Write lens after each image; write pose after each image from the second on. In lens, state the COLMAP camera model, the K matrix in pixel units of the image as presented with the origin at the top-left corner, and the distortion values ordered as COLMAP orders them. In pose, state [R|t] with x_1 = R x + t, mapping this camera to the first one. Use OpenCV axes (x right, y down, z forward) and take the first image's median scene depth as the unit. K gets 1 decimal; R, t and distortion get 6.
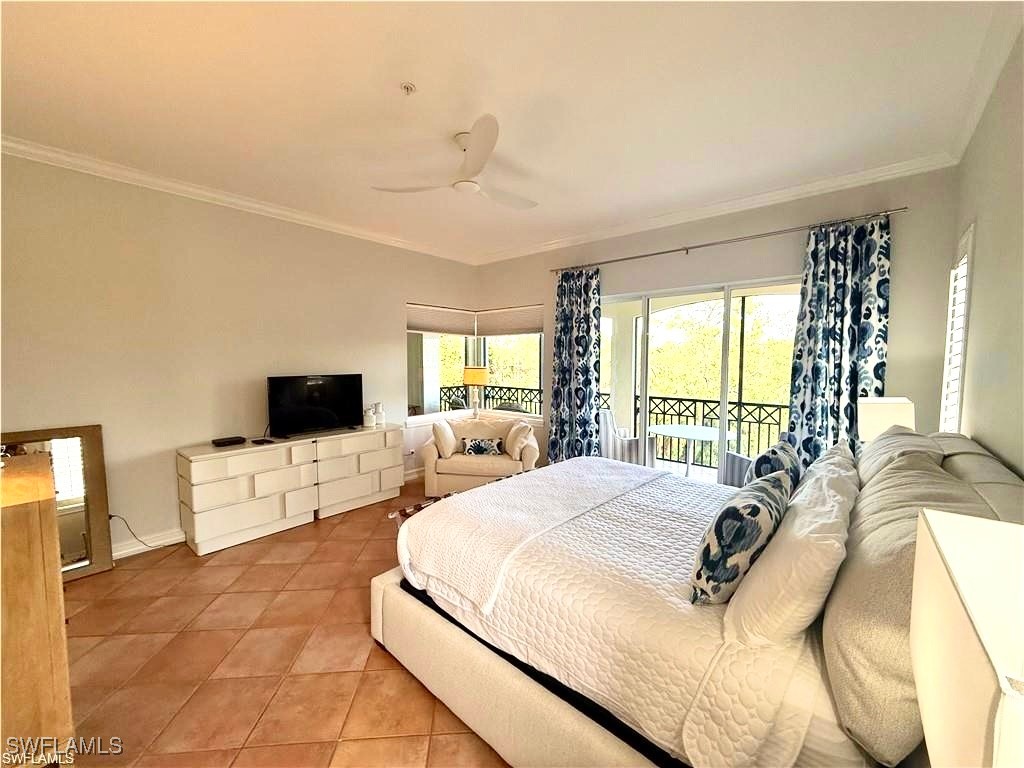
lens RADIAL K [[410.0, 0, 510.7], [0, 410.0, 380.6], [0, 0, 1]] dist [-0.002849, 0.000326]
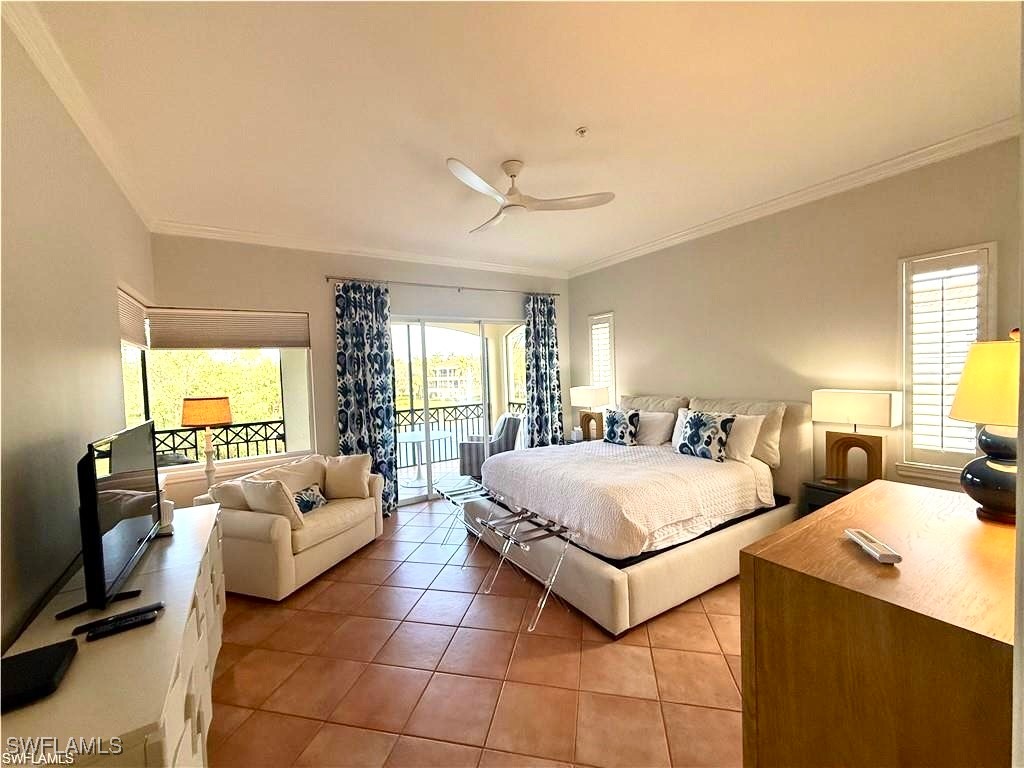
lens RADIAL K [[410.0, 0, 510.5], [0, 410.0, 383.4], [0, 0, 1]] dist [-0.002849, 0.000326]
pose [[0.278383, -0.046969, 0.959321, -0.656757], [0.085925, 0.996017, 0.023832, -0.033748], [-0.956619, 0.075795, 0.281310, 0.430552]]
